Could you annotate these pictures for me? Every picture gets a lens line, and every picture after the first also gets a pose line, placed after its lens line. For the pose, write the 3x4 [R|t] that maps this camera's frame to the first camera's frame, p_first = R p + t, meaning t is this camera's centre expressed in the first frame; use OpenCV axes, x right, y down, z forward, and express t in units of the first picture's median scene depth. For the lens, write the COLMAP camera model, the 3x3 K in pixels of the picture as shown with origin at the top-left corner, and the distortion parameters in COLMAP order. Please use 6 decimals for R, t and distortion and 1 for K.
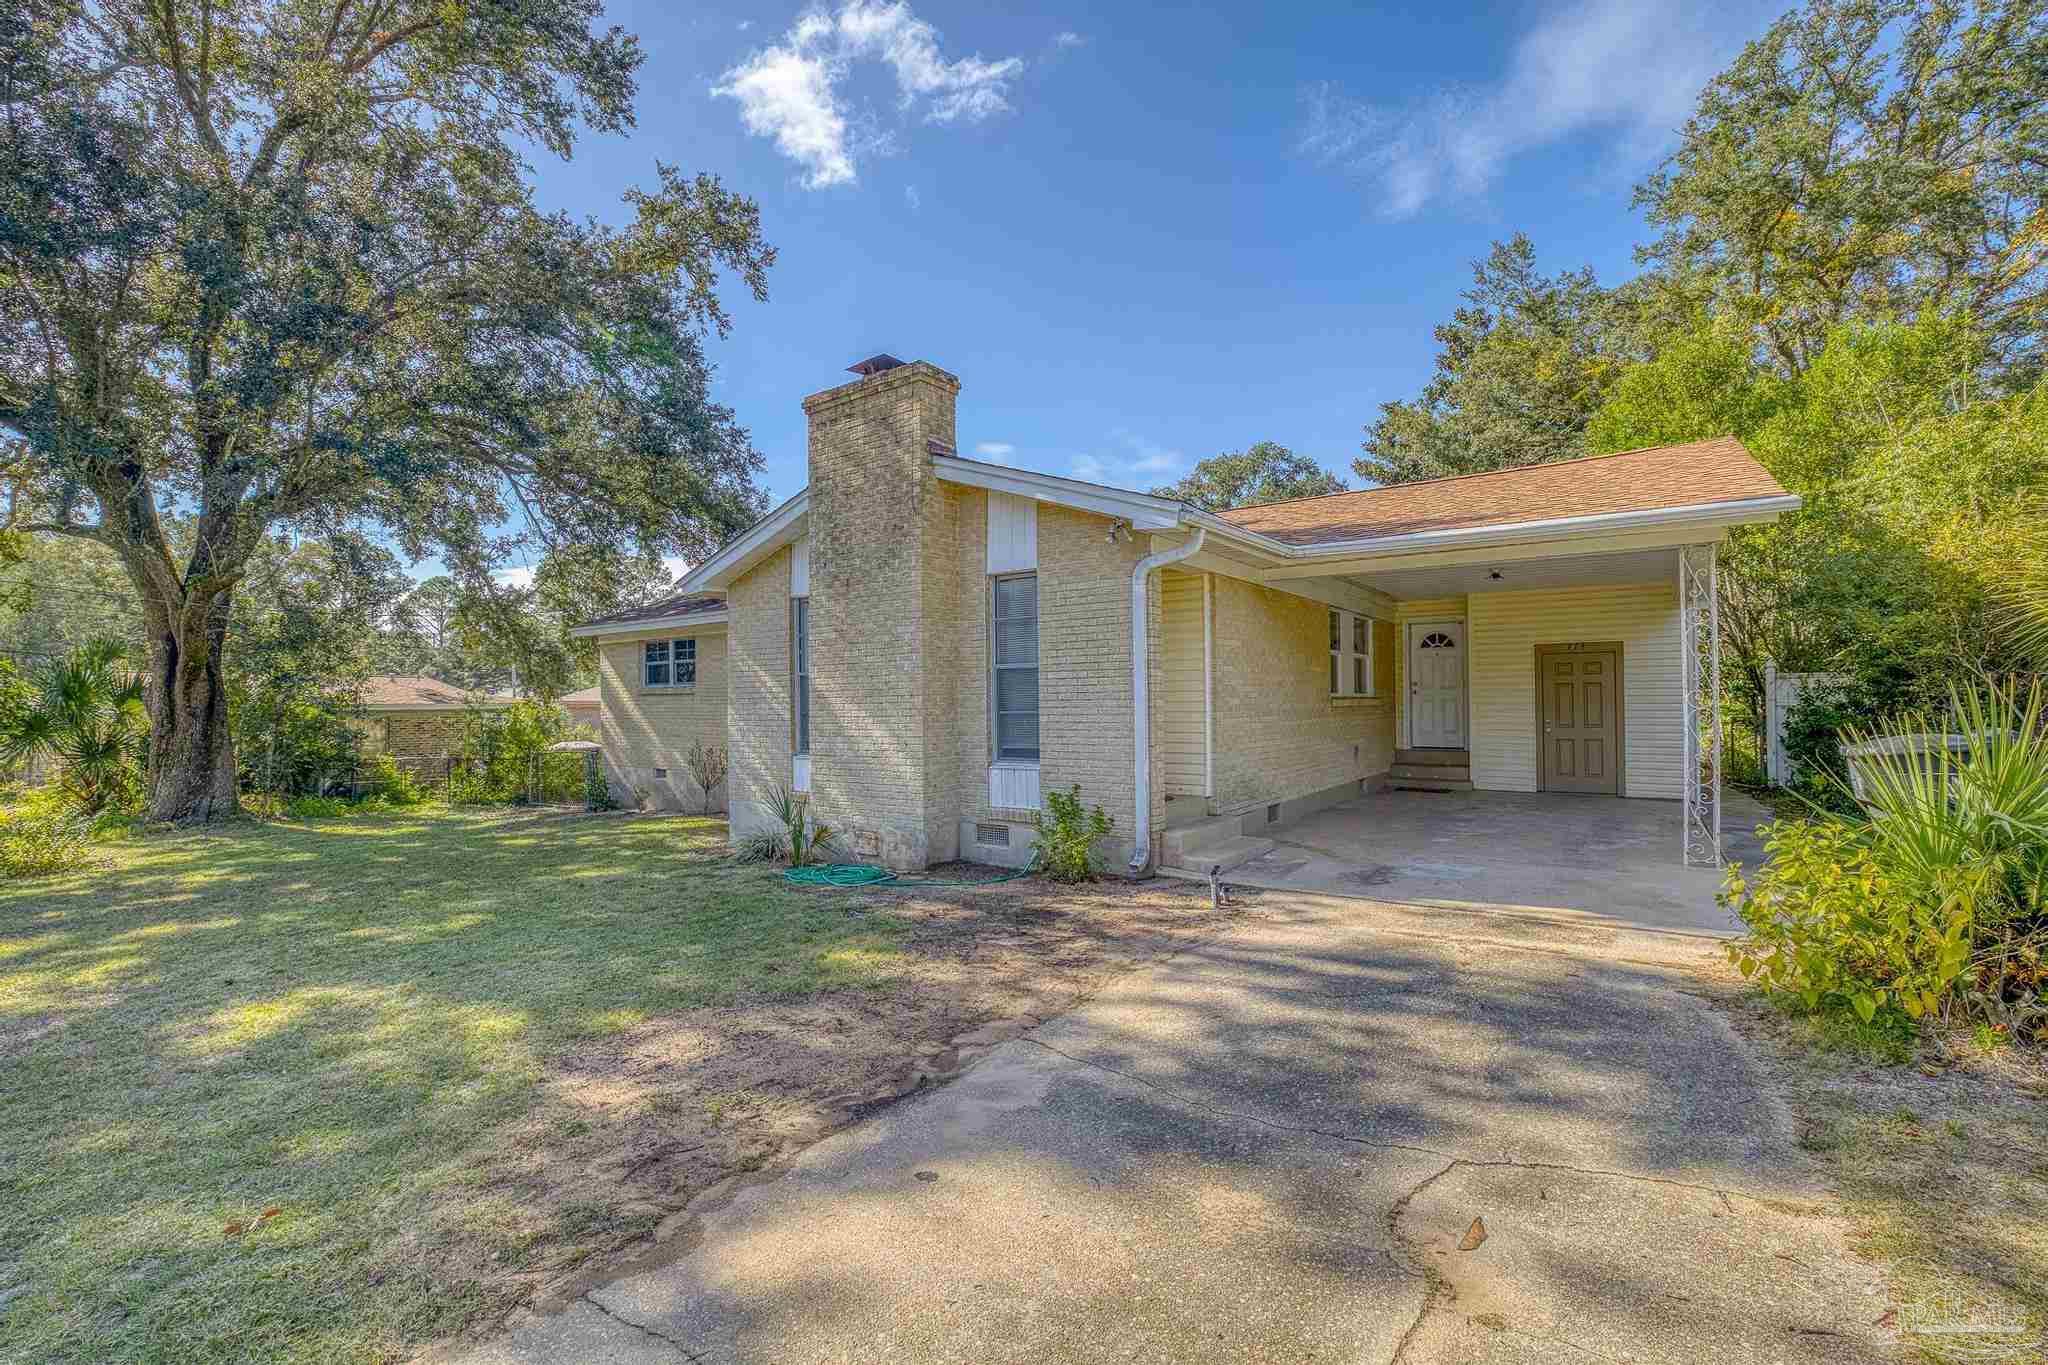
lens RADIAL K [[864.1, 0, 1027.5], [0, 864.1, 692.1], [0, 0, 1]] dist [-0.014838, 0.001836]
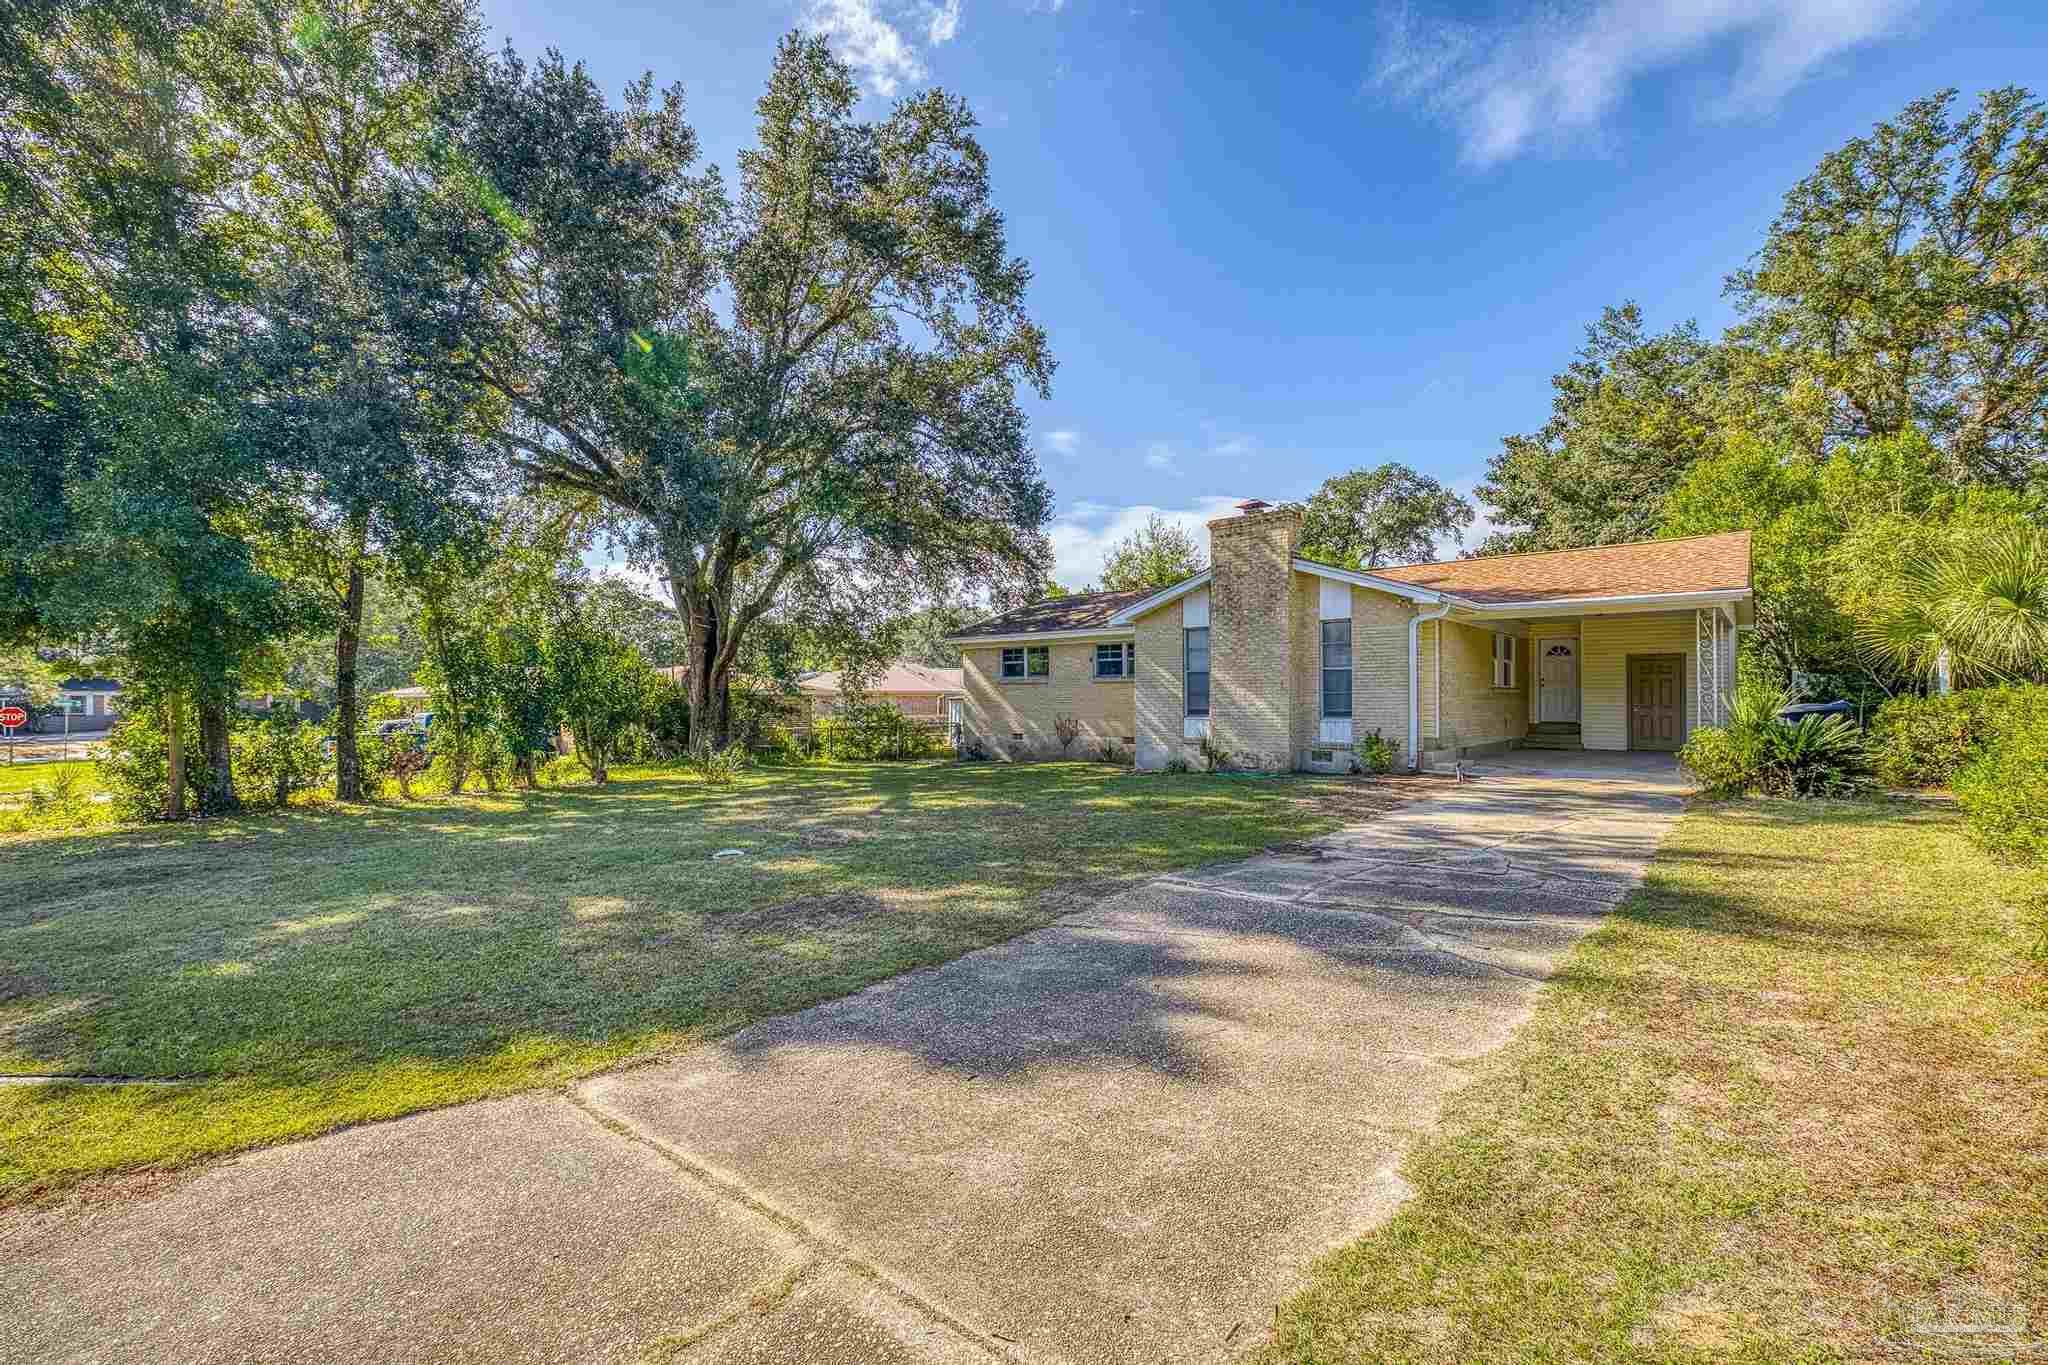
lens RADIAL K [[864.1, 0, 1039.1], [0, 864.1, 692.3], [0, 0, 1]] dist [-0.014838, 0.001836]
pose [[0.996309, 0.008528, -0.085414, -0.313722], [-0.008069, 0.999951, 0.005718, 0.010624], [0.085458, -0.005007, 0.996329, -0.598224]]
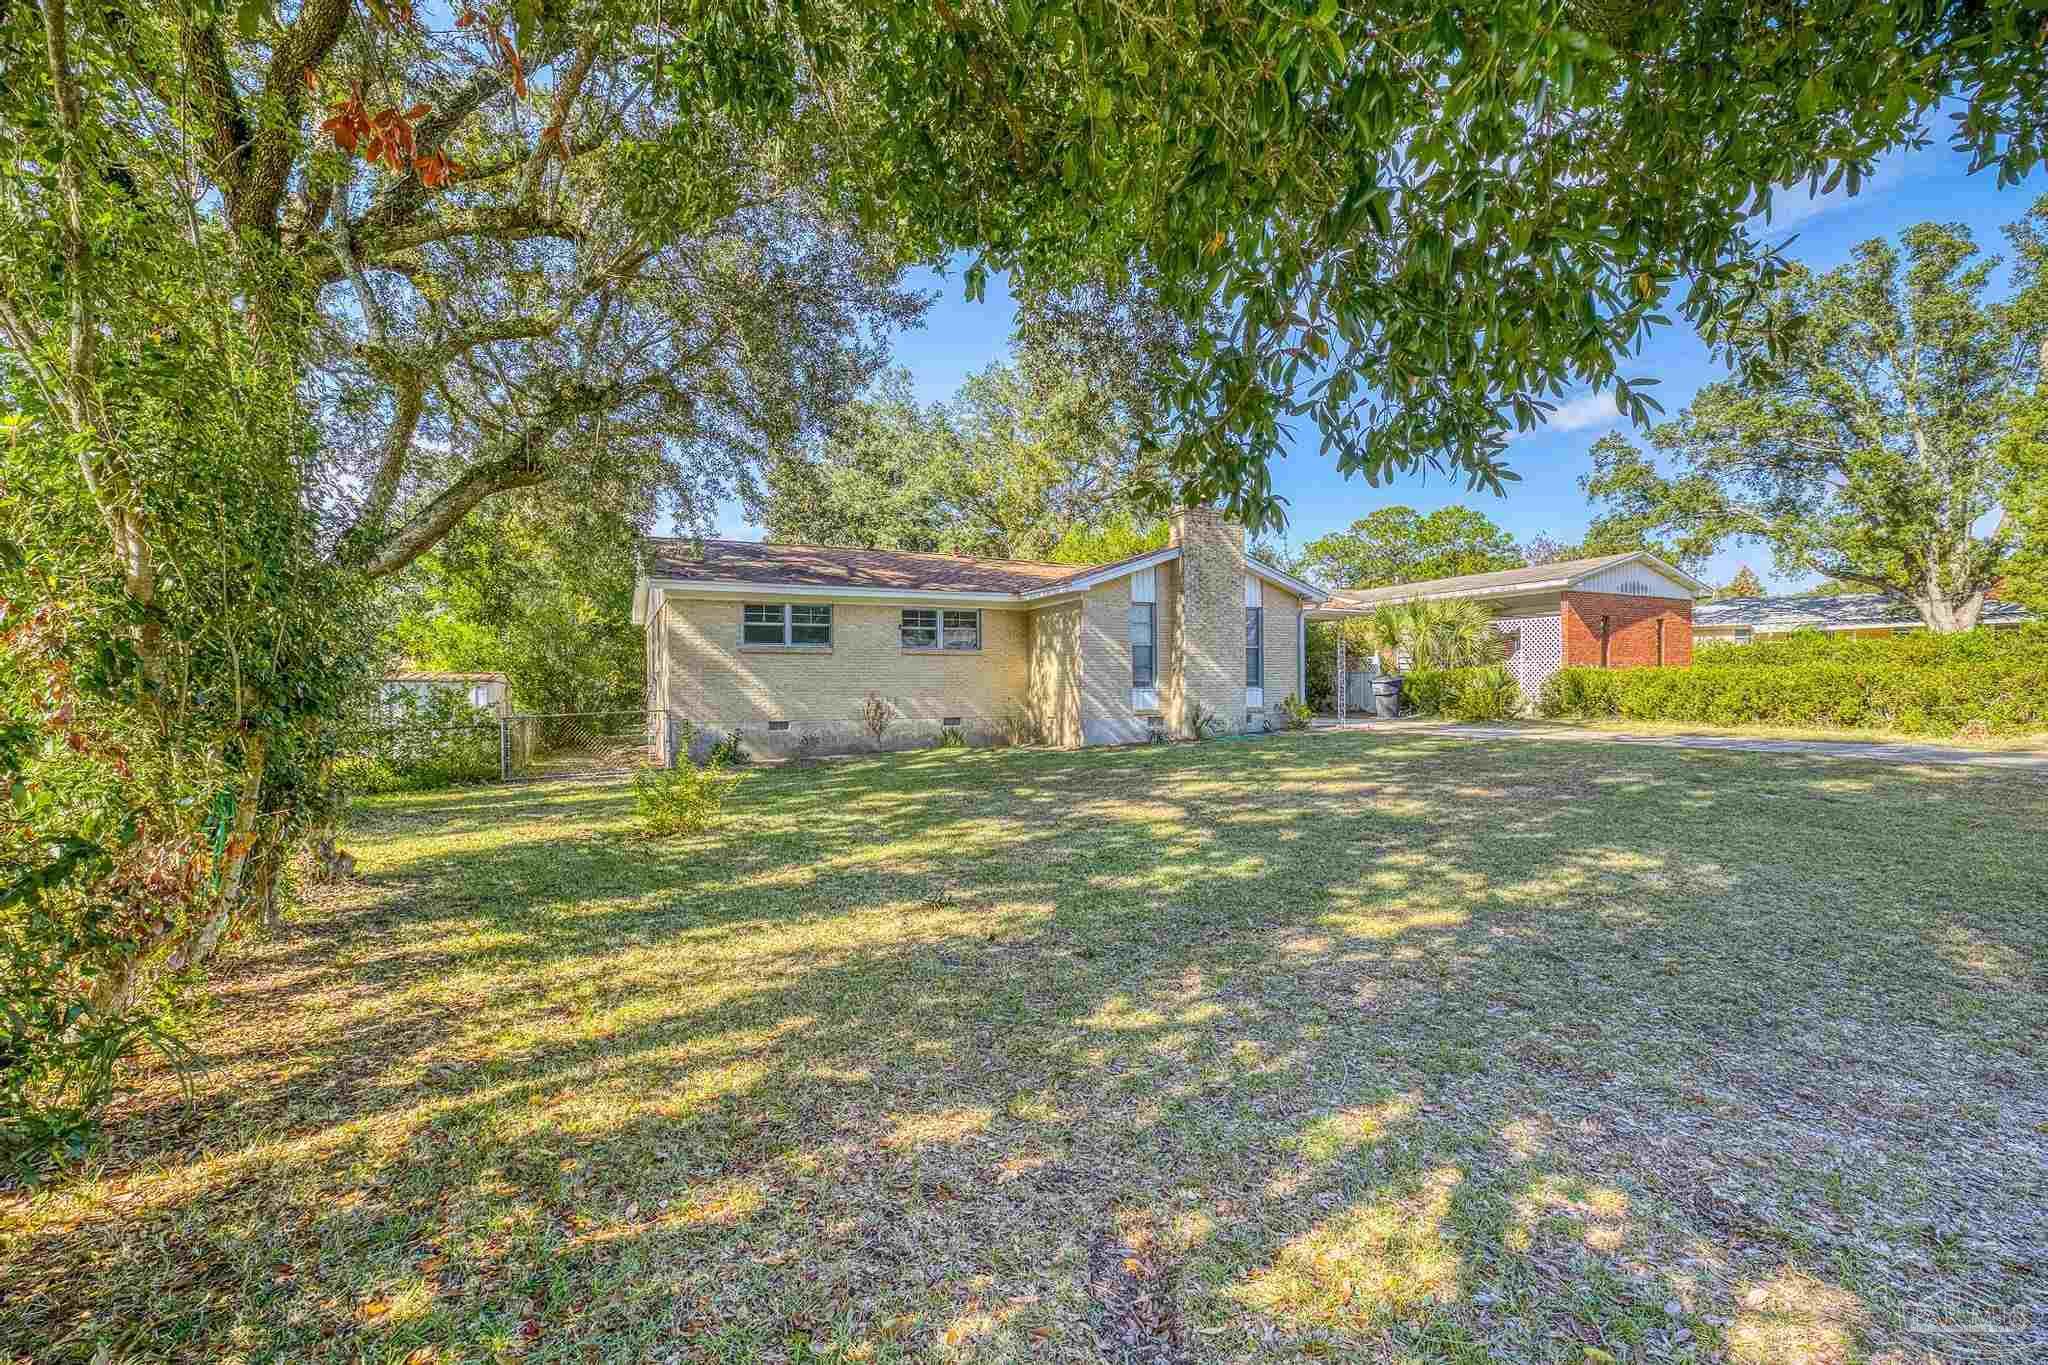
lens RADIAL K [[864.1, 0, 1014.7], [0, 864.1, 680.1], [0, 0, 1]] dist [-0.014838, 0.001836]
pose [[0.506534, 0.006698, 0.862194, -1.469716], [-0.009644, 0.999951, -0.002102, 0.044039], [-0.862166, -0.007251, 0.506574, 0.224358]]
